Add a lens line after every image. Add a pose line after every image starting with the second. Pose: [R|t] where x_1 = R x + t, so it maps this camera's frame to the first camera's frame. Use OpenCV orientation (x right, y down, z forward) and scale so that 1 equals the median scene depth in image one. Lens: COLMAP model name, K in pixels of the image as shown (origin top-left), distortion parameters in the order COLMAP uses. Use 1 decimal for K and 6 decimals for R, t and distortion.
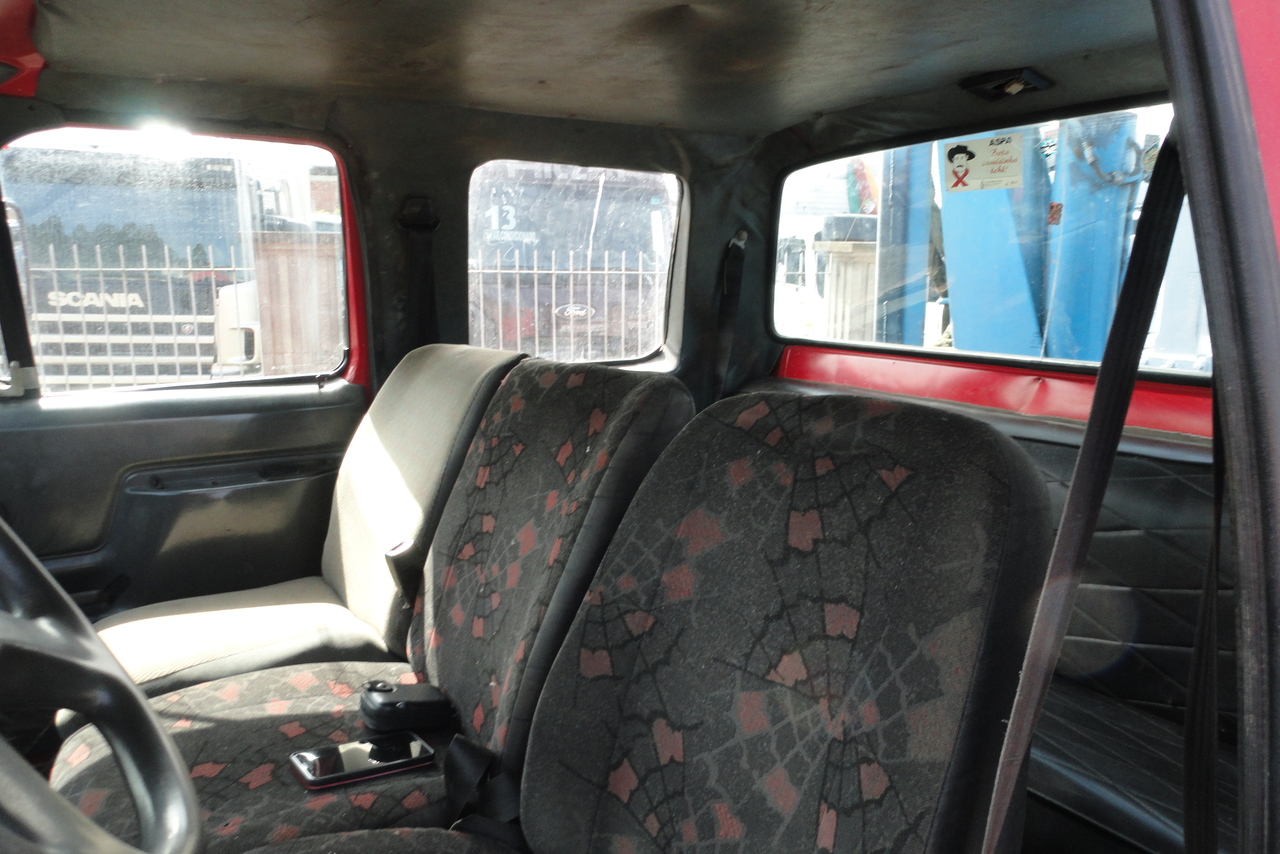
lens RADIAL K [[890.3, 0, 636.3], [0, 890.3, 429.2], [0, 0, 1]] dist [-0.001879, -0.001917]
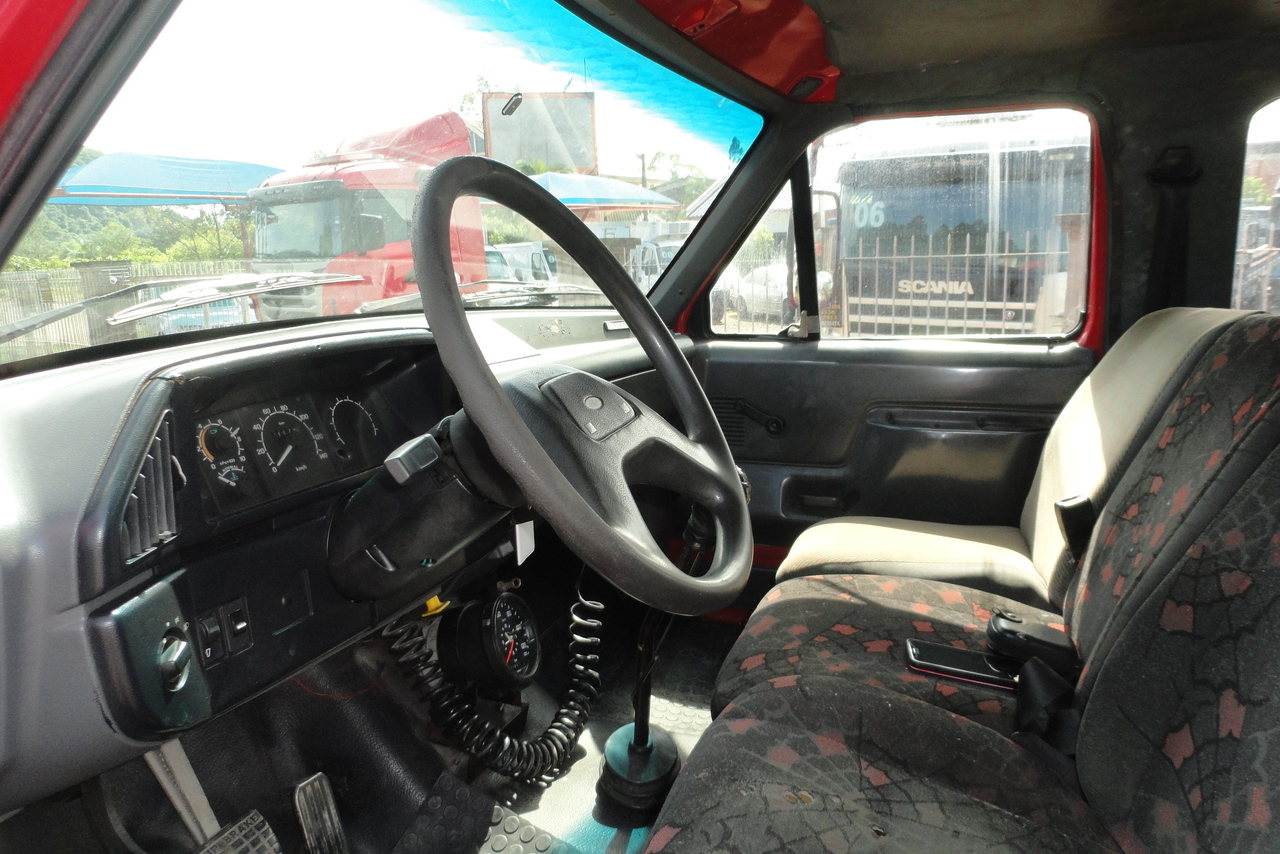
lens RADIAL K [[890.3, 0, 636.3], [0, 890.3, 429.2], [0, 0, 1]] dist [-0.001879, -0.001917]
pose [[0.632098, 0.120356, -0.765485, 0.202771], [-0.118233, 0.991277, 0.058227, 0.061012], [0.765816, 0.053700, 0.640814, -0.016553]]
